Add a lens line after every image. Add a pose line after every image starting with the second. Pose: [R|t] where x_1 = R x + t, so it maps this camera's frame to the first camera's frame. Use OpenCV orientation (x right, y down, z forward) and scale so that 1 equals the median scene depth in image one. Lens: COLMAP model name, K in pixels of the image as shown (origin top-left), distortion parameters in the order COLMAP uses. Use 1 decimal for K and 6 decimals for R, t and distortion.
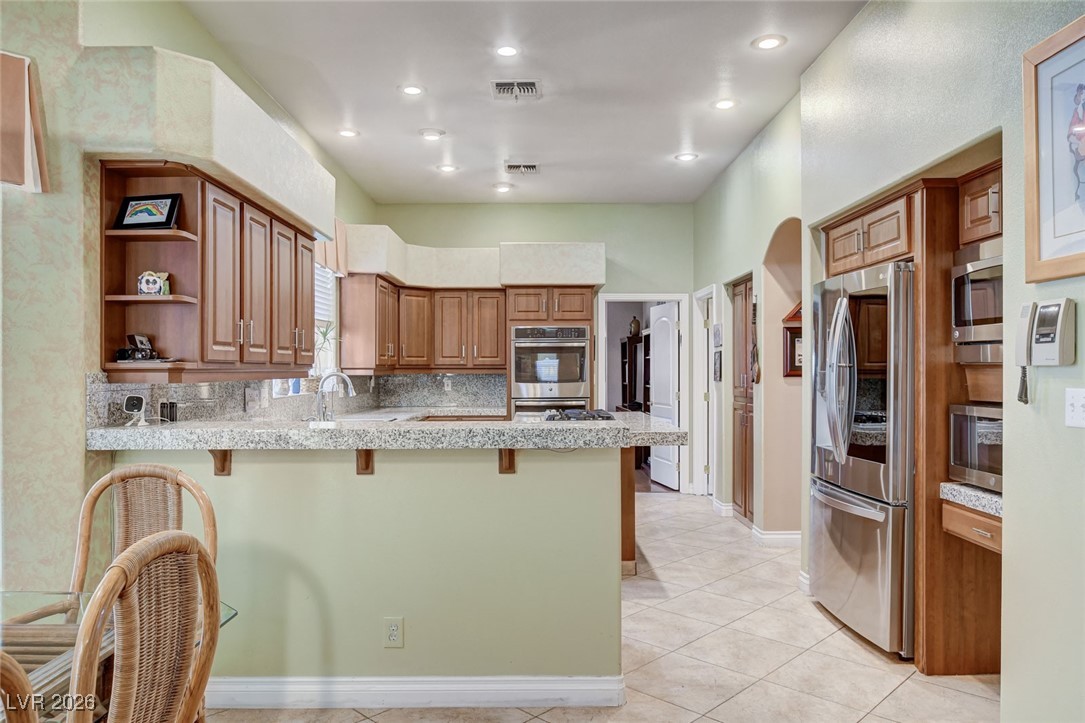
lens RADIAL K [[756.8, 0, 540.6], [0, 756.8, 365.8], [0, 0, 1]] dist [-0.001282, 0.000289]
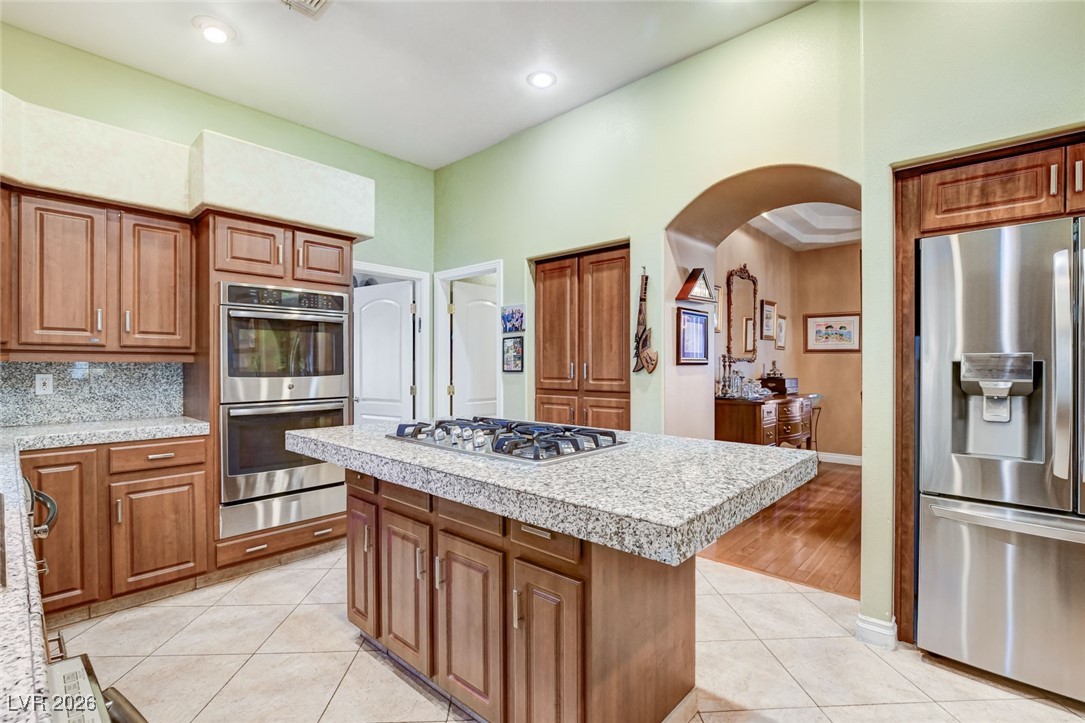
lens RADIAL K [[499.5, 0, 543.9], [0, 499.5, 367.5], [0, 0, 1]] dist [-0.012553, 0.000633]
pose [[0.681348, -0.000225, 0.731960, -0.148712], [-0.002763, 0.999992, 0.002880, 0.013057], [-0.731954, -0.003985, 0.681342, 0.555207]]
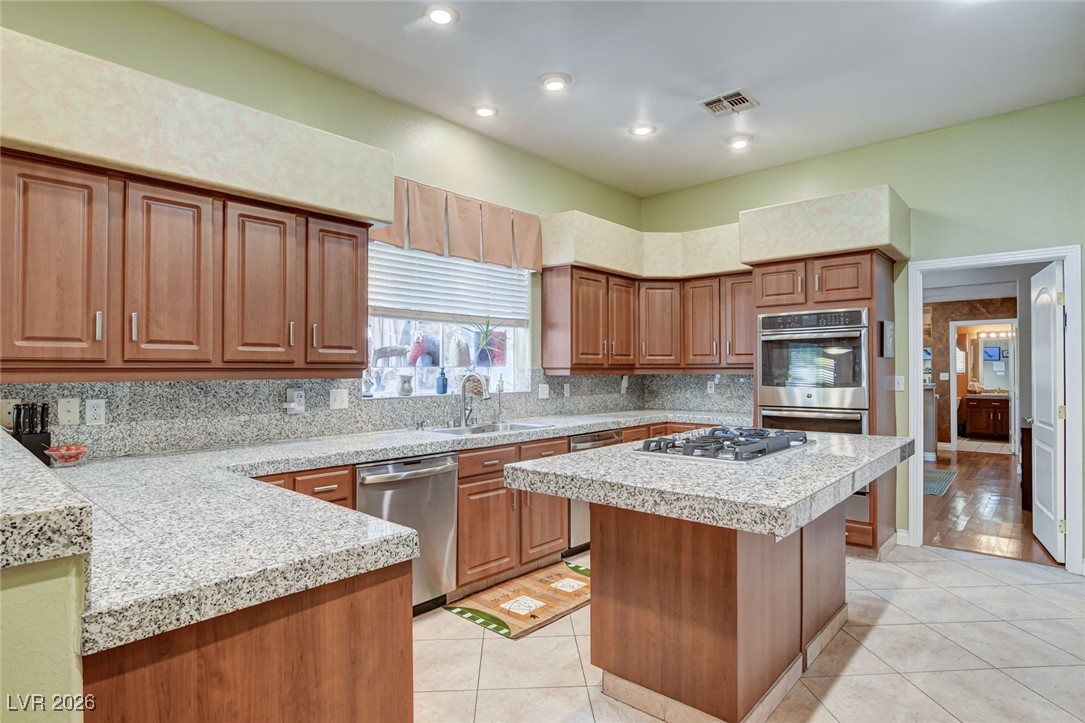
lens RADIAL K [[578.5, 0, 542.2], [0, 578.5, 360.6], [0, 0, 1]] dist [-0.000318, 0.000512]
pose [[0.745659, -0.011910, -0.666221, 0.195617], [0.006096, 0.999920, -0.011052, 0.001283], [0.666300, 0.004180, 0.745672, 0.396451]]
